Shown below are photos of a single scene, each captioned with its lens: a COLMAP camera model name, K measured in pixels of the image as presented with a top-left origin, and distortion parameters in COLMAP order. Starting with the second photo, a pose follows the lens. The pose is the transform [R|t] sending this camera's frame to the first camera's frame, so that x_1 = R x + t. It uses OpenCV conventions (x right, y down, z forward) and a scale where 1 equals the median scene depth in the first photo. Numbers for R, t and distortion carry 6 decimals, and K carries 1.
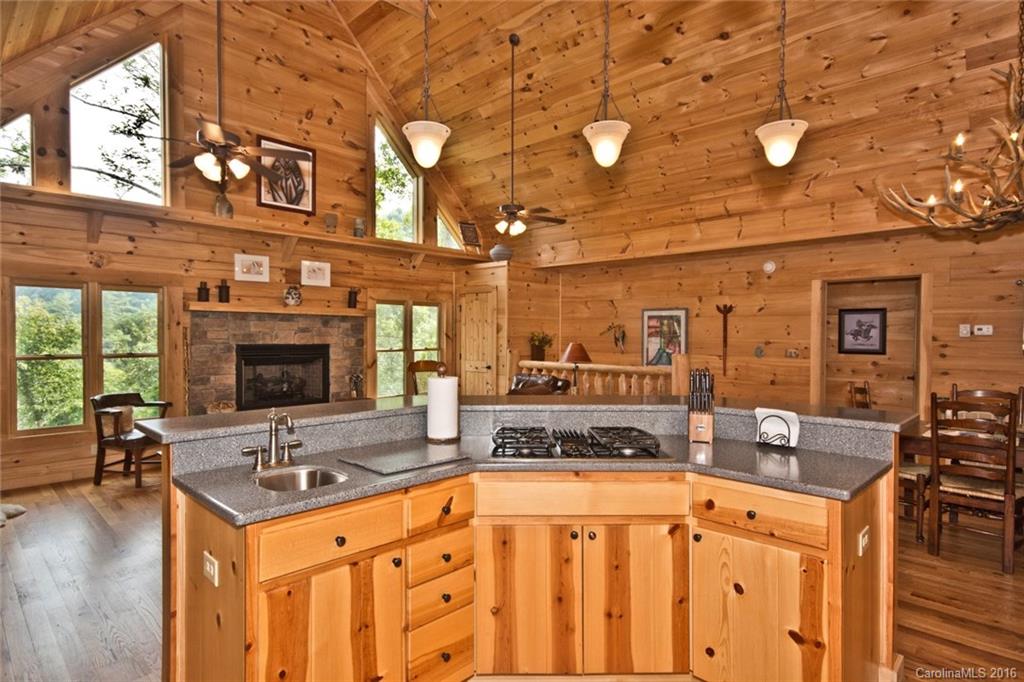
lens RADIAL K [[554.4, 0, 512.0], [0, 554.4, 341.0], [0, 0, 1]] dist [-0.000380, 0.000165]
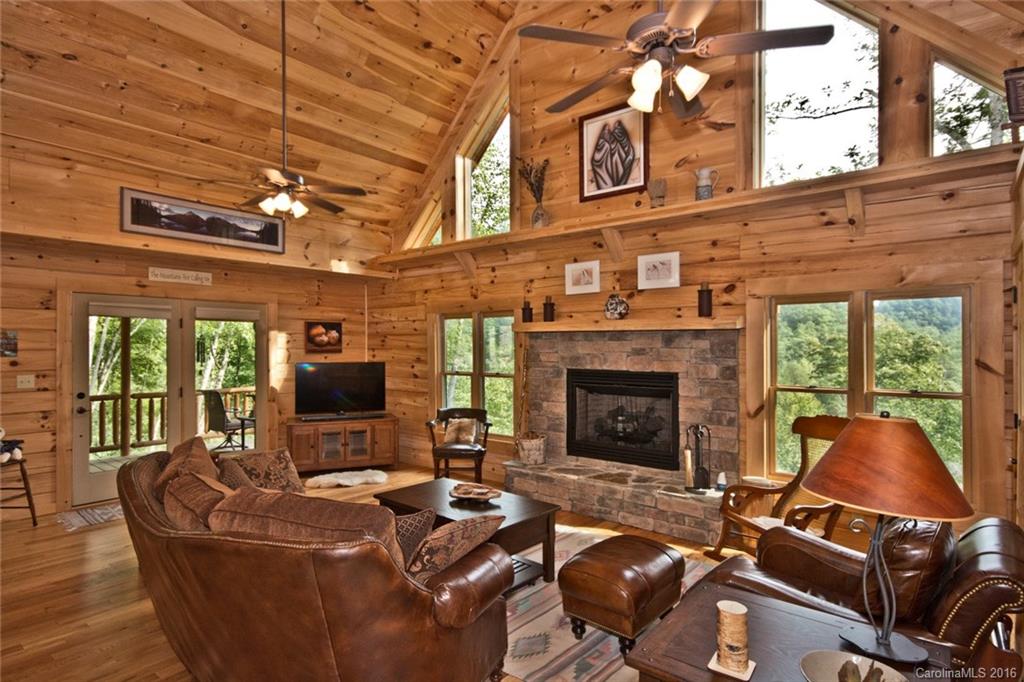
lens RADIAL K [[554.4, 0, 512.0], [0, 554.4, 341.0], [0, 0, 1]] dist [-0.000380, 0.000165]
pose [[0.067464, -0.009431, -0.997677, 0.342750], [-0.008049, 0.999918, -0.009996, -0.026114], [0.997689, 0.008705, 0.067382, 0.804509]]
